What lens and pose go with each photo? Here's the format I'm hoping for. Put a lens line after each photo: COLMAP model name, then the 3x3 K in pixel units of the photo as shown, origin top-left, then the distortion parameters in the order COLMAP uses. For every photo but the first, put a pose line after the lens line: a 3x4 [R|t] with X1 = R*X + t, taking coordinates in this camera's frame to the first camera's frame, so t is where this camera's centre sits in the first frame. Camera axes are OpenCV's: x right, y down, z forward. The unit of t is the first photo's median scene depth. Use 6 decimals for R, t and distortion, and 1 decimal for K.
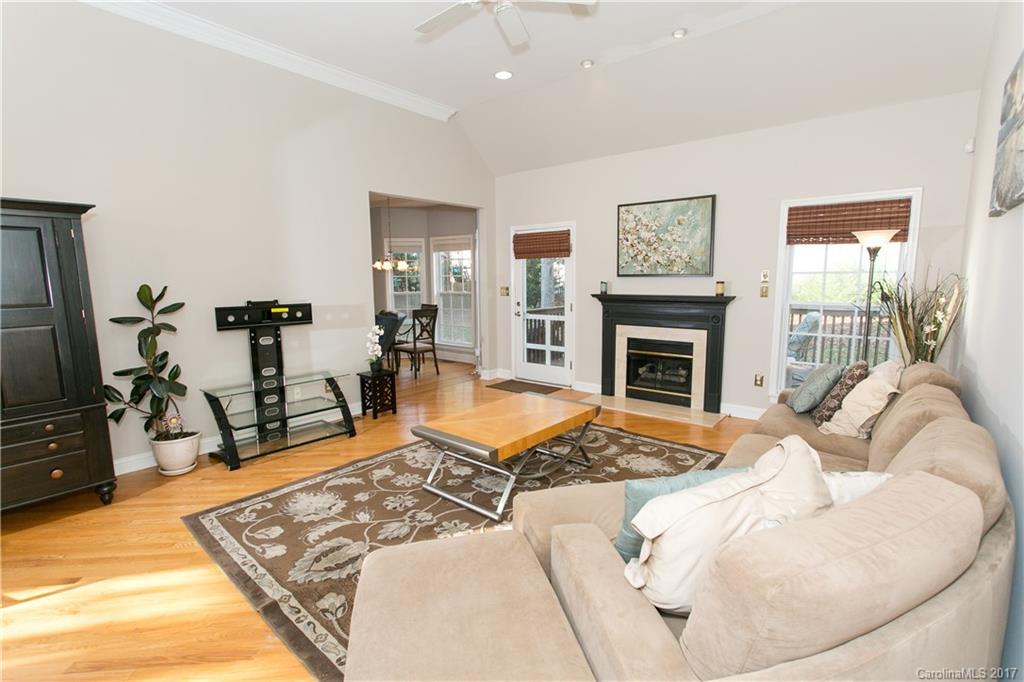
lens RADIAL K [[482.1, 0, 512.0], [0, 482.1, 341.0], [0, 0, 1]] dist [0.009686, 0.000278]
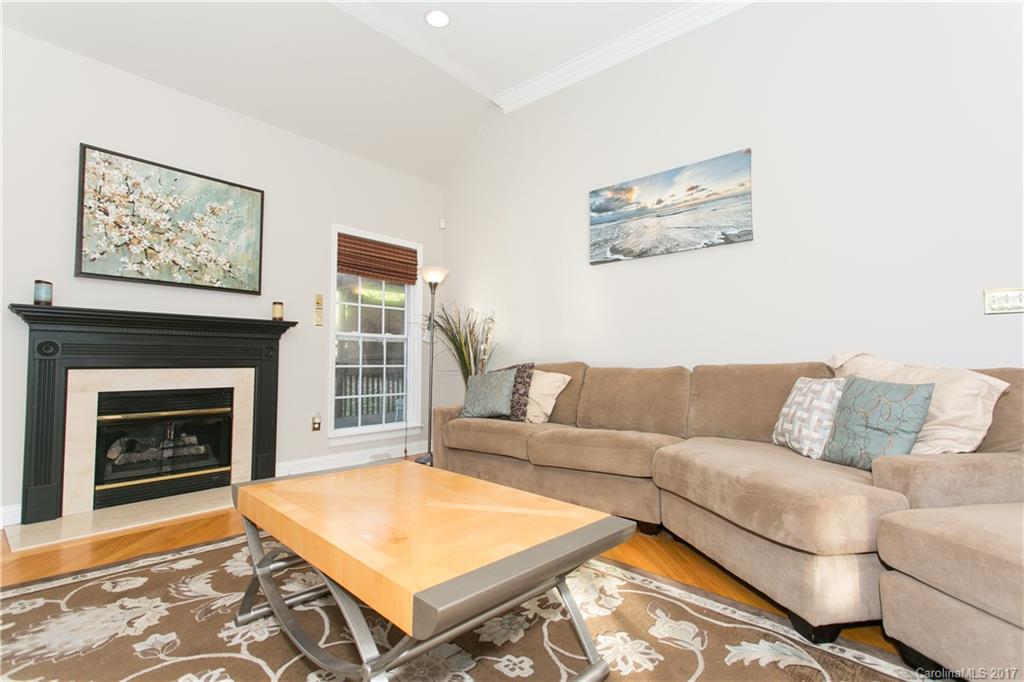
lens RADIAL K [[479.2, 0, 507.3], [0, 479.2, 343.2], [0, 0, 1]] dist [0.005142, -0.000297]
pose [[0.036274, 0.052030, 0.997987, -0.311637], [0.134838, 0.989257, -0.056476, 0.034056], [-0.990204, 0.136615, 0.028869, 0.601090]]
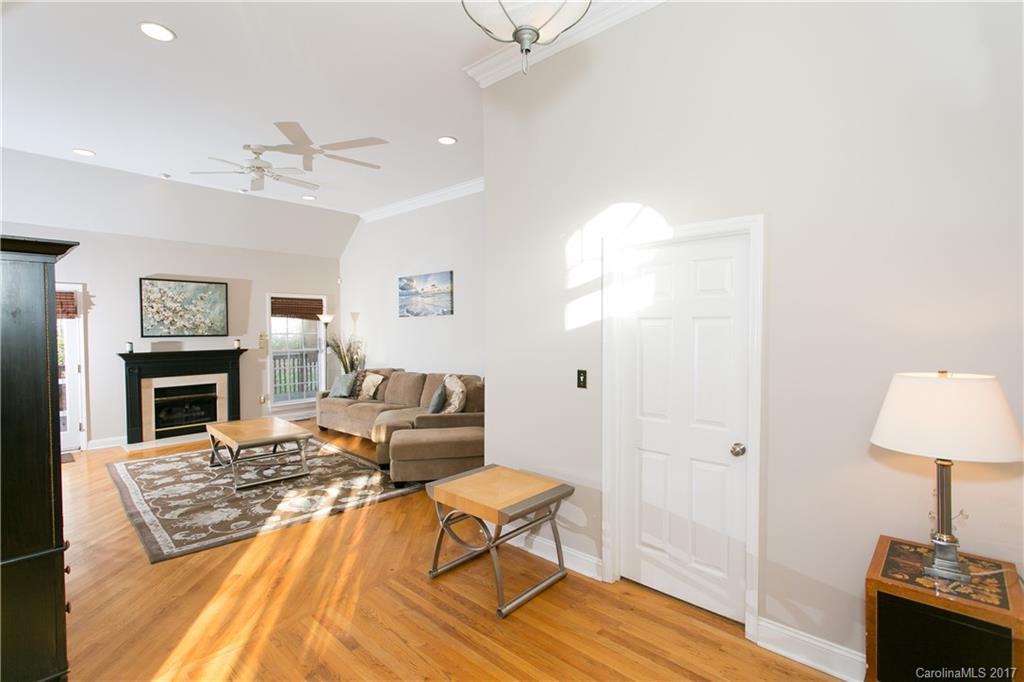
lens RADIAL K [[473.5, 0, 514.8], [0, 473.5, 341.1], [0, 0, 1]] dist [-0.006428, 0.000446]
pose [[0.046903, -0.019939, 0.998700, -0.989585], [0.143461, 0.989570, 0.013019, -0.010872], [-0.988544, 0.142664, 0.049274, 0.056037]]
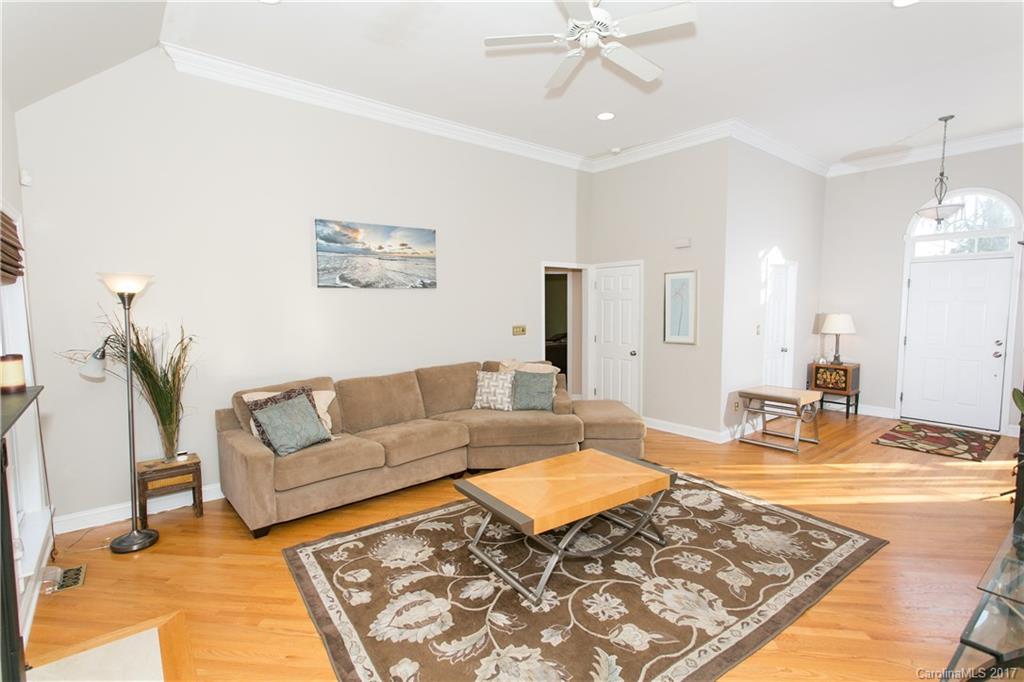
lens RADIAL K [[473.5, 0, 514.8], [0, 473.5, 341.1], [0, 0, 1]] dist [-0.006428, 0.000446]
pose [[-0.974610, -0.004158, 0.223869, -0.068878], [0.045922, 0.974861, 0.218029, -0.192885], [-0.219148, 0.222774, -0.949919, 1.223455]]
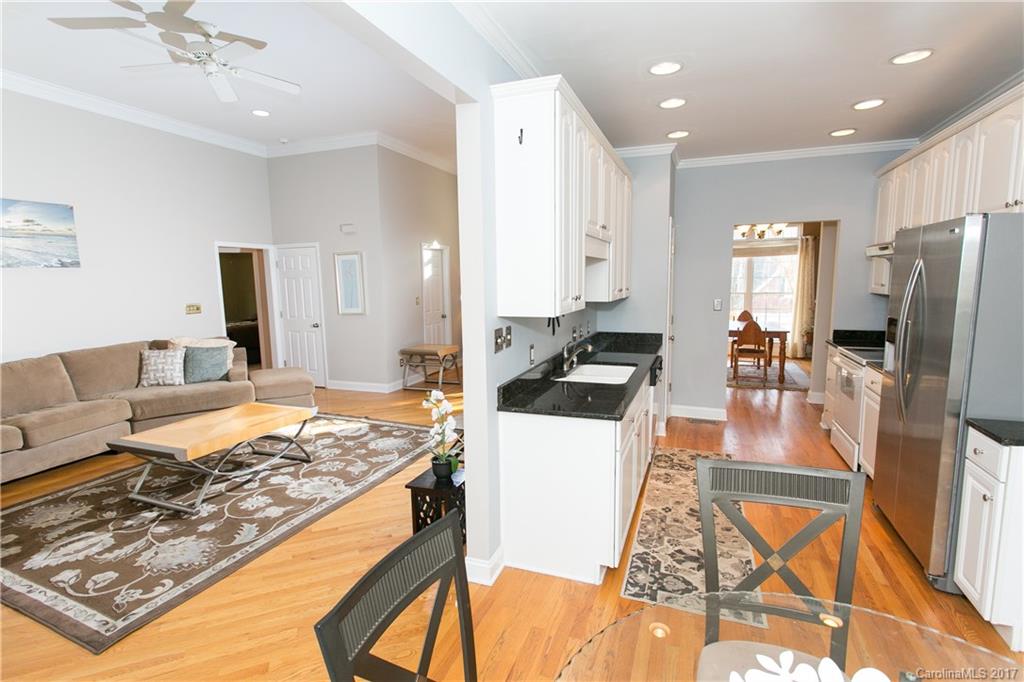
lens RADIAL K [[490.0, 0, 510.4], [0, 490.0, 324.6], [0, 0, 1]] dist [0.000578, 0.000565]
pose [[-0.947757, 0.052058, -0.314716, -0.189492], [-0.025271, 0.971240, 0.236759, -0.236413], [0.317990, 0.232343, -0.919184, 1.498761]]
